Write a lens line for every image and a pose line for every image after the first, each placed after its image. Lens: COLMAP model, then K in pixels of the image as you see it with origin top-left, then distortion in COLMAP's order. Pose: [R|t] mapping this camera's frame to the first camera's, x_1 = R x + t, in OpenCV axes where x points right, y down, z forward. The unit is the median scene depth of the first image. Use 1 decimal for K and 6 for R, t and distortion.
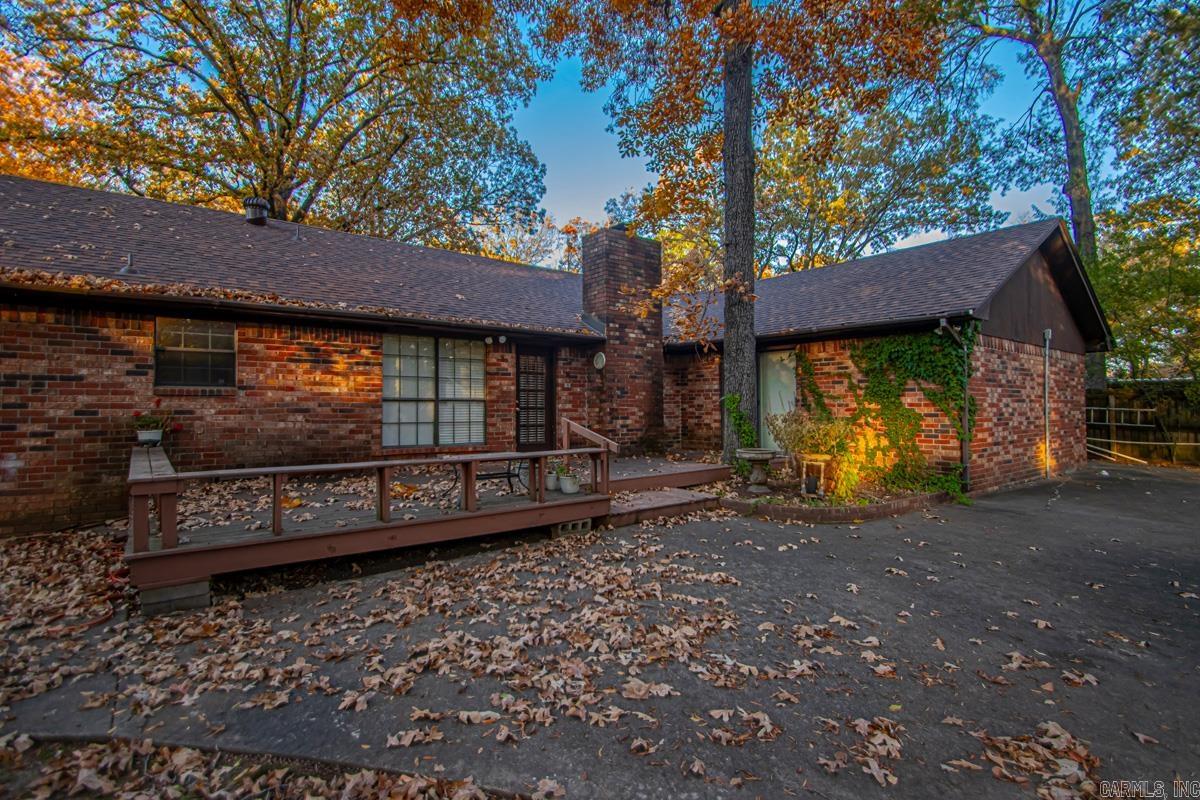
lens RADIAL K [[577.2, 0, 593.6], [0, 577.2, 397.4], [0, 0, 1]] dist [0.005340, -0.005521]
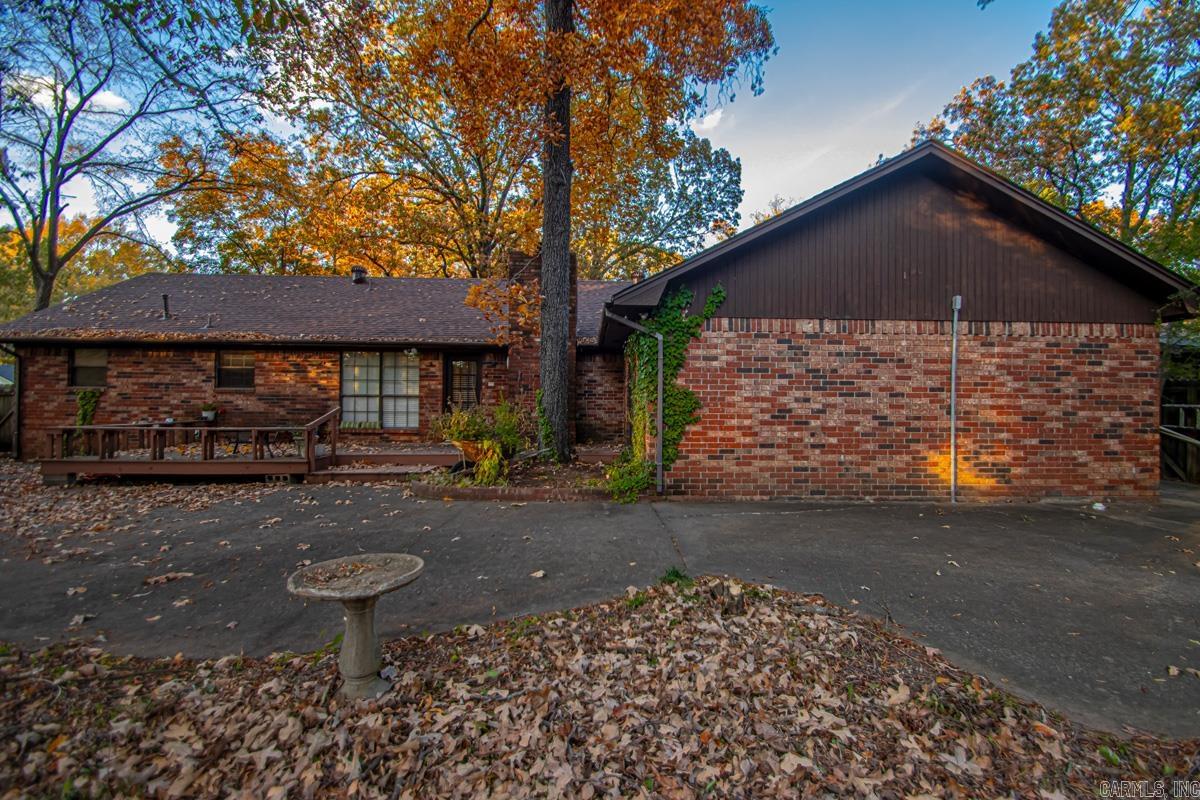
lens RADIAL K [[553.1, 0, 597.0], [0, 553.1, 398.2], [0, 0, 1]] dist [0.022051, -0.009336]
pose [[0.813516, -0.000320, -0.581543, 0.963113], [0.000370, 1.000000, -0.000033, 0.010776], [0.581543, -0.000188, 0.813516, 0.197439]]
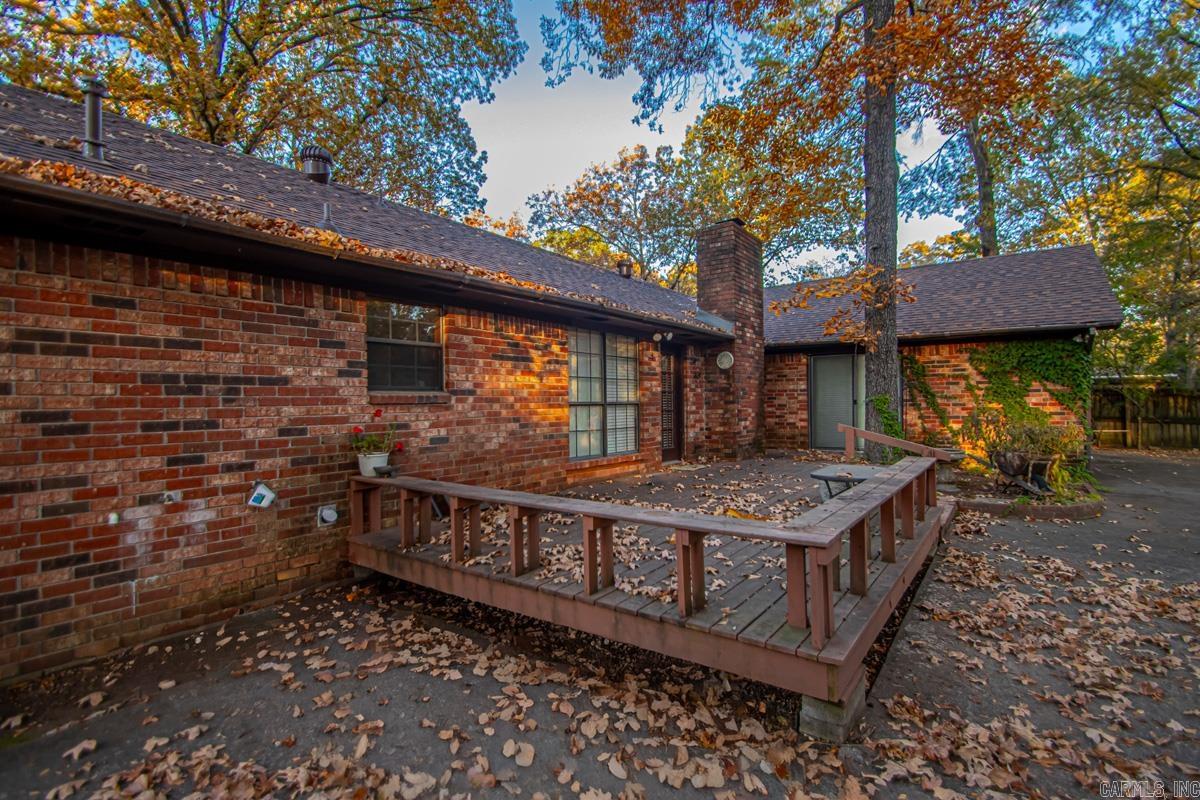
lens RADIAL K [[553.1, 0, 607.8], [0, 553.1, 401.5], [0, 0, 1]] dist [0.022051, -0.009336]
pose [[0.960403, -0.009084, 0.278468, -0.504034], [0.004723, 0.999856, 0.016327, -0.012772], [-0.278576, -0.014365, 0.960307, 0.191592]]
